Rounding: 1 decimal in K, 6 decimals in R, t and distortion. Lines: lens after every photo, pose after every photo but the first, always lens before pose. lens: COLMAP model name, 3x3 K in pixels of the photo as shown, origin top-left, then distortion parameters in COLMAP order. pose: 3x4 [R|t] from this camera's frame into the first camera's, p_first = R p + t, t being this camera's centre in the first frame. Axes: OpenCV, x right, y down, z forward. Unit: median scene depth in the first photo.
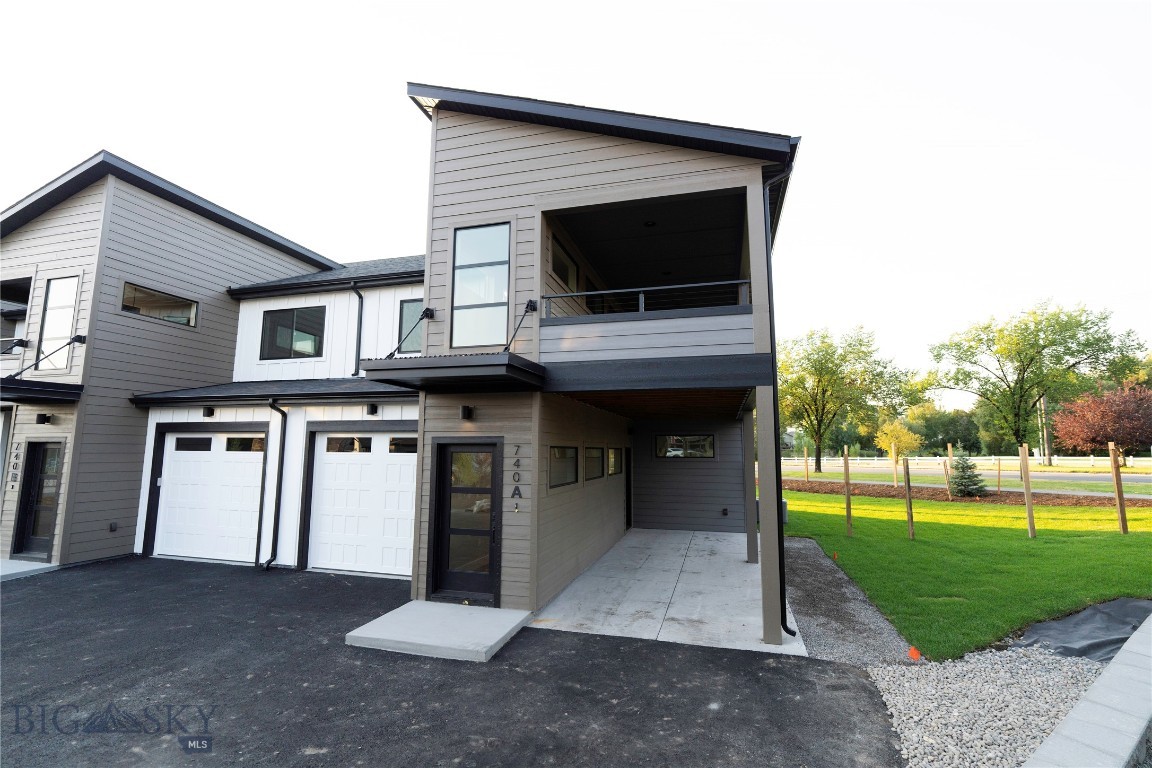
lens RADIAL K [[525.4, 0, 576.0], [0, 525.4, 384.0], [0, 0, 1]] dist [-0.004745, 0.000334]
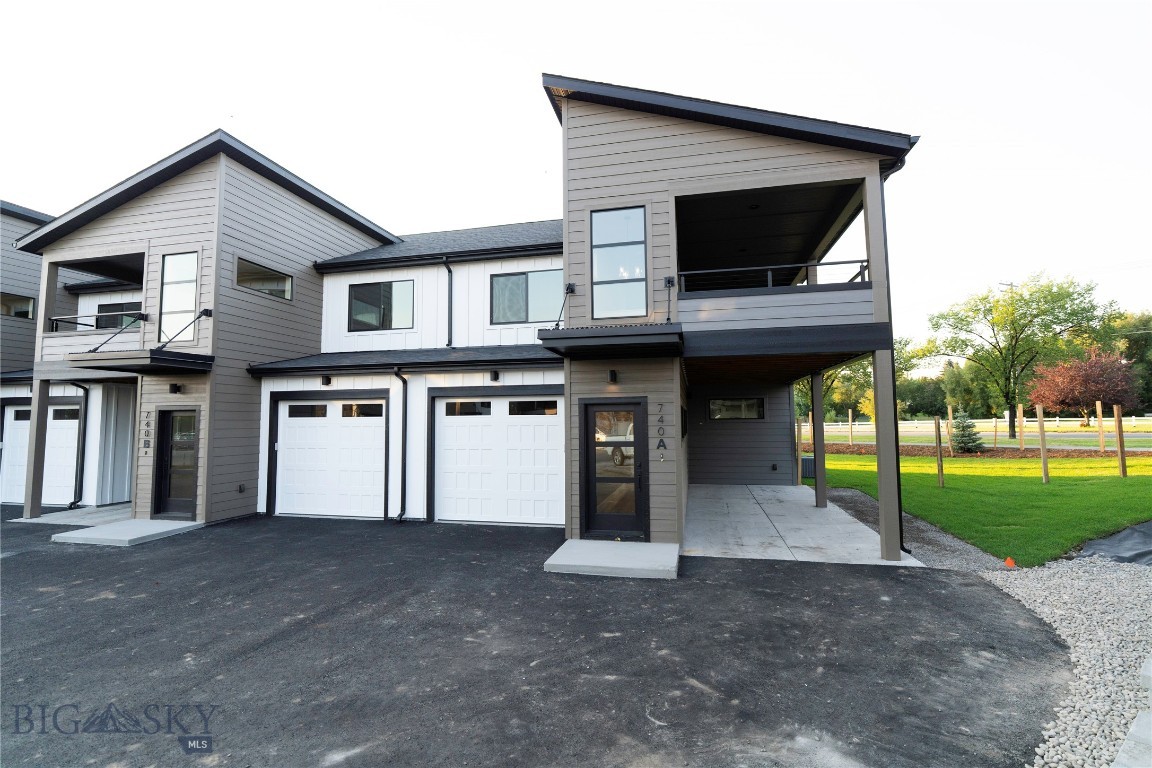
lens RADIAL K [[525.4, 0, 576.0], [0, 525.4, 384.0], [0, 0, 1]] dist [-0.004745, 0.000334]
pose [[0.998609, -0.011029, 0.051561, -0.270435], [0.008222, 0.998488, 0.054344, 0.006909], [-0.052083, -0.053844, 0.997190, -0.103397]]
